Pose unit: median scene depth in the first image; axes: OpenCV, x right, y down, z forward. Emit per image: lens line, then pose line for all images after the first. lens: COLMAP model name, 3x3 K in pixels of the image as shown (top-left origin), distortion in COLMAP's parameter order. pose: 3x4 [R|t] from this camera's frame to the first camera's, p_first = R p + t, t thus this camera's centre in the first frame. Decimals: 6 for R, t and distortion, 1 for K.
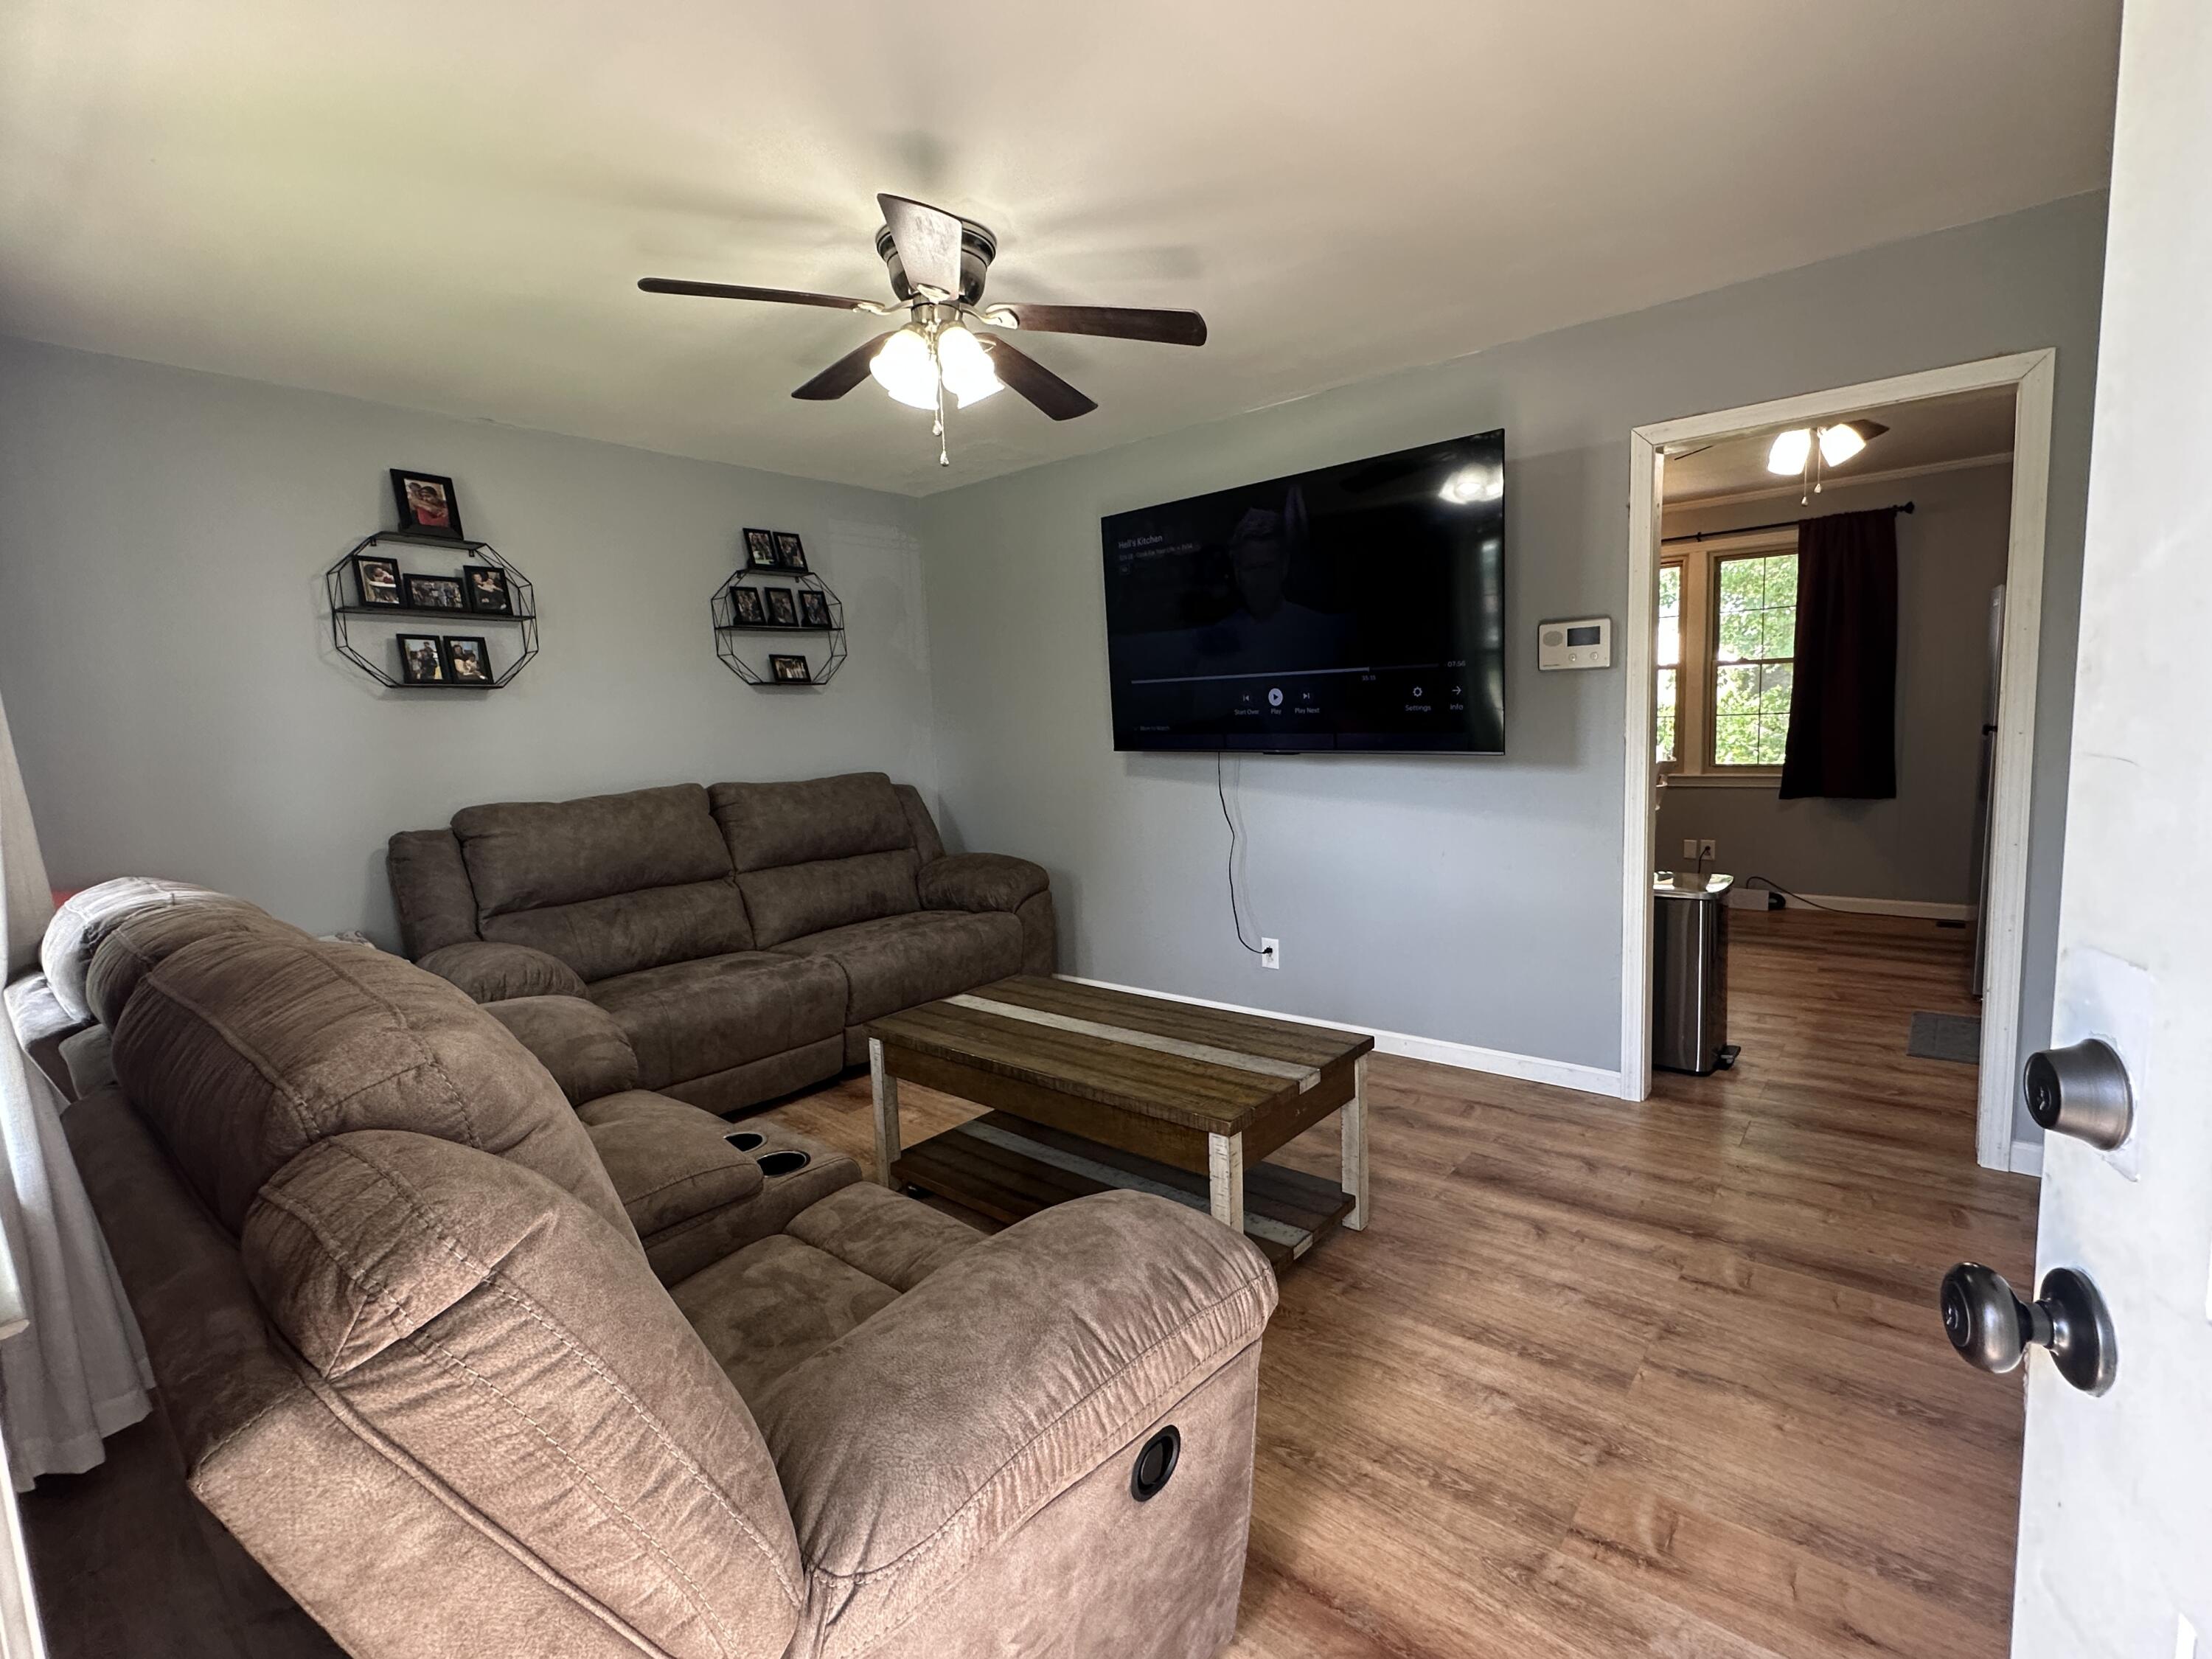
lens RADIAL K [[1044.2, 0, 1097.0], [0, 1044.2, 828.3], [0, 0, 1]] dist [0.011001, 0.000361]
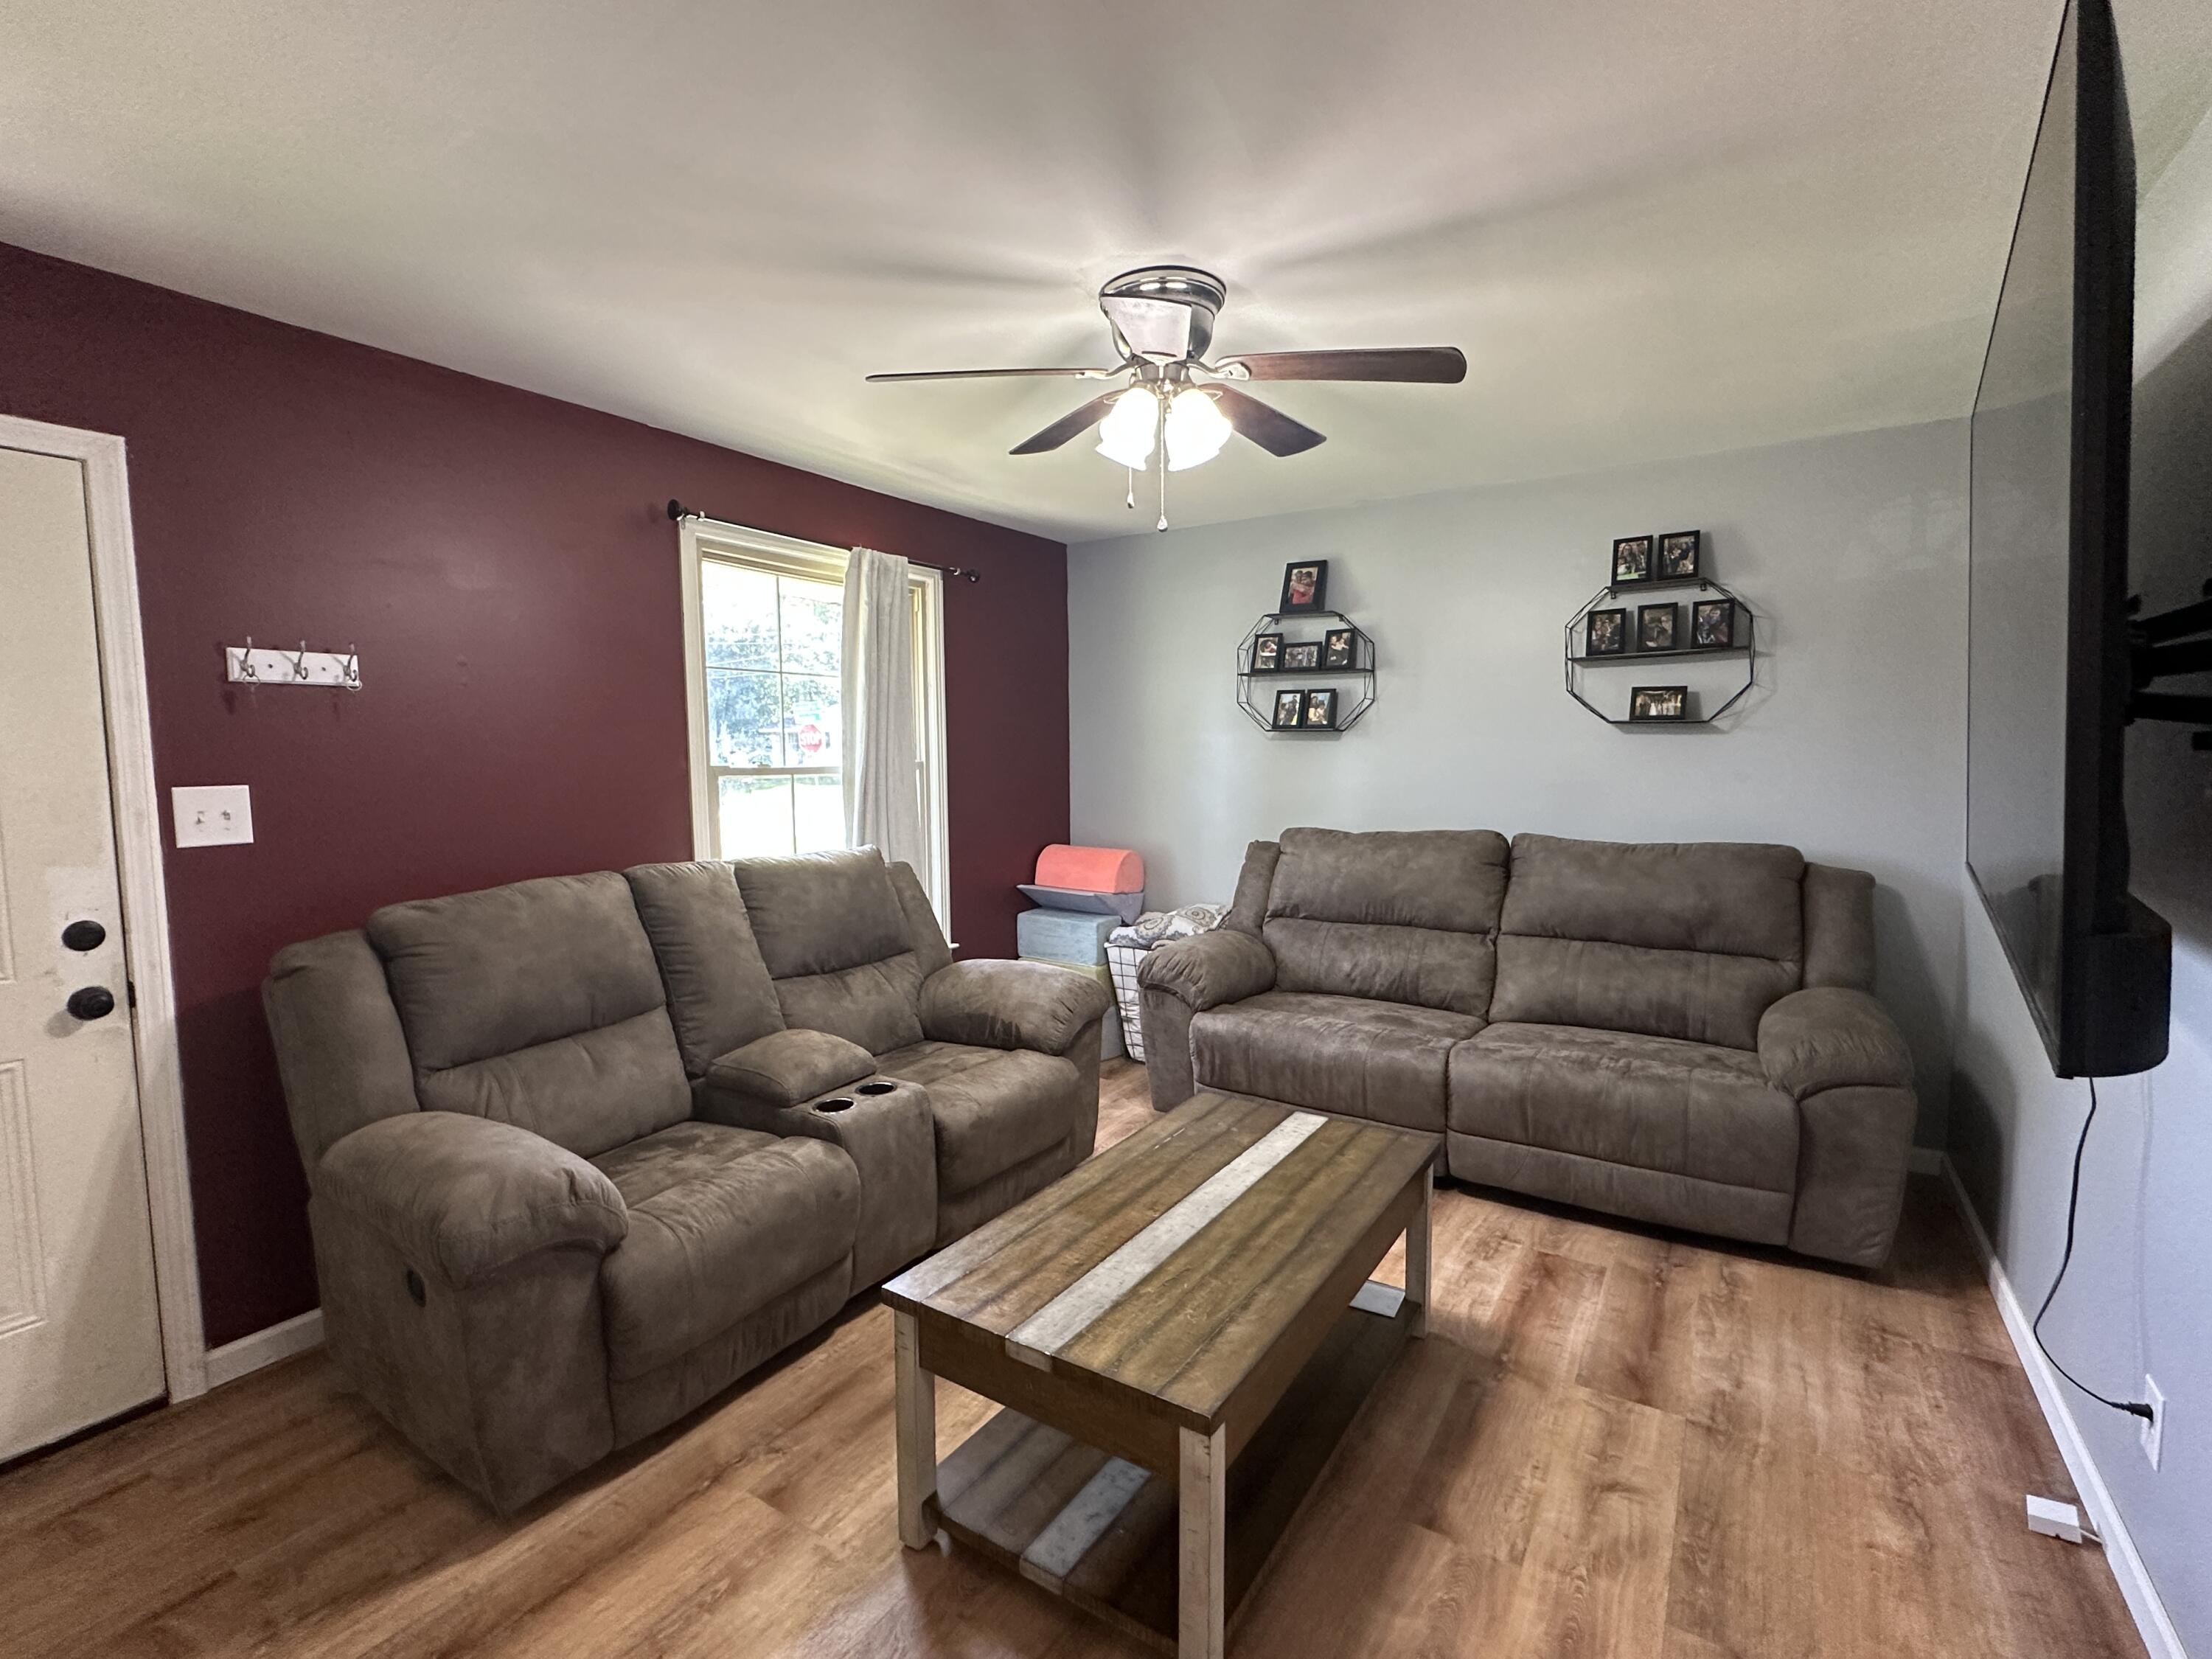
lens RADIAL K [[1044.2, 0, 1102.6], [0, 1044.2, 817.6], [0, 0, 1]] dist [0.011001, 0.000361]
pose [[0.103073, 0.119362, -0.987486, 0.586834], [-0.093991, 0.989500, 0.109795, -0.142251], [0.990223, 0.081498, 0.113209, 0.613186]]
